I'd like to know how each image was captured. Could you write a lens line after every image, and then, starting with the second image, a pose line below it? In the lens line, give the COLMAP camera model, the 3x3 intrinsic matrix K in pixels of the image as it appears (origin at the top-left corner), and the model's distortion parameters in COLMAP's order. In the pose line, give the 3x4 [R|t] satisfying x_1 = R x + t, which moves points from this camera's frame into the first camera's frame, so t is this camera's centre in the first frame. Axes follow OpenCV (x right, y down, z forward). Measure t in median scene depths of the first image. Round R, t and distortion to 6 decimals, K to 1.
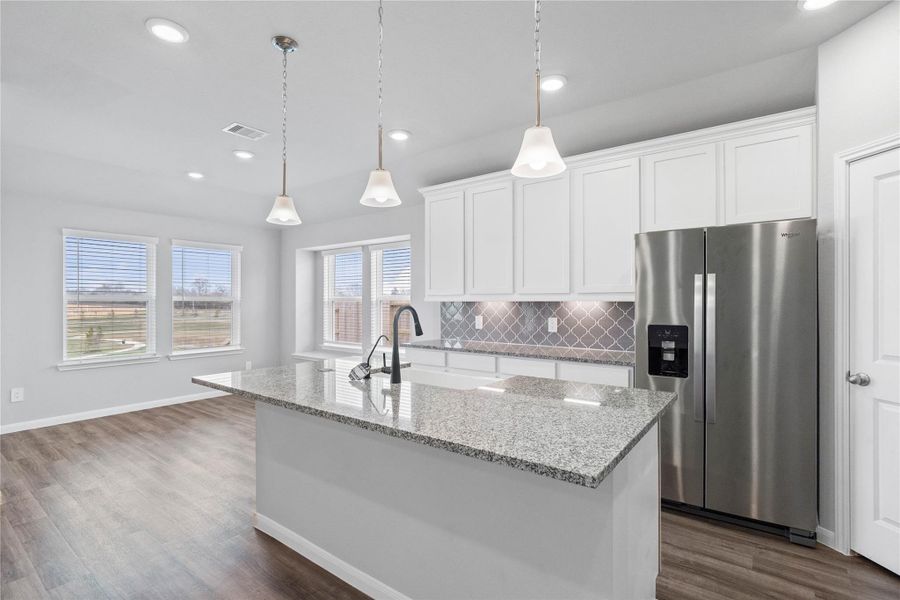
lens RADIAL K [[430.0, 0, 446.2], [0, 430.0, 302.7], [0, 0, 1]] dist [-0.013987, 0.007258]
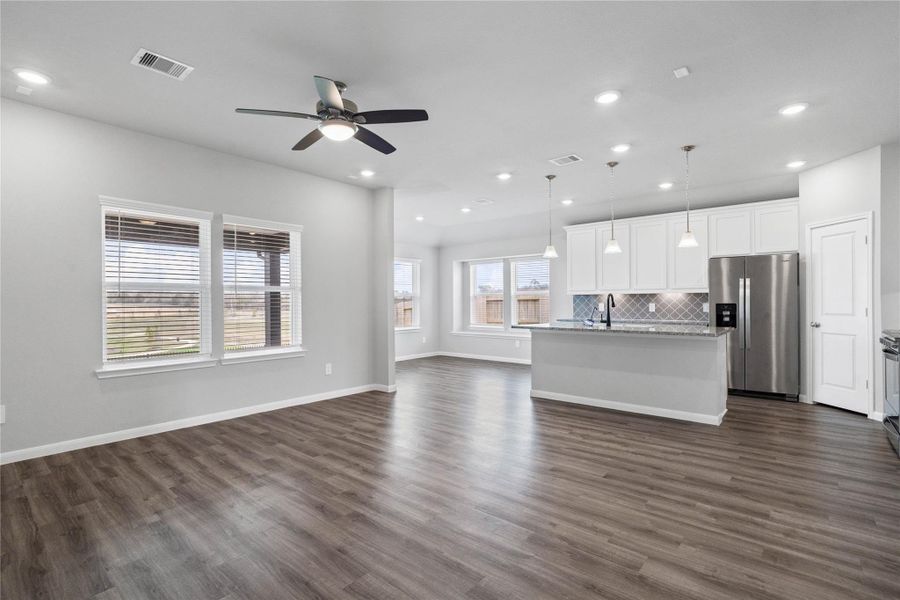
lens RADIAL K [[430.0, 0, 443.9], [0, 430.0, 302.2], [0, 0, 1]] dist [-0.013987, 0.007258]
pose [[0.998069, -0.004401, -0.061961, -0.454923], [0.004388, 0.999990, -0.000348, 0.026702], [0.061962, 0.000076, 0.998079, -0.729558]]
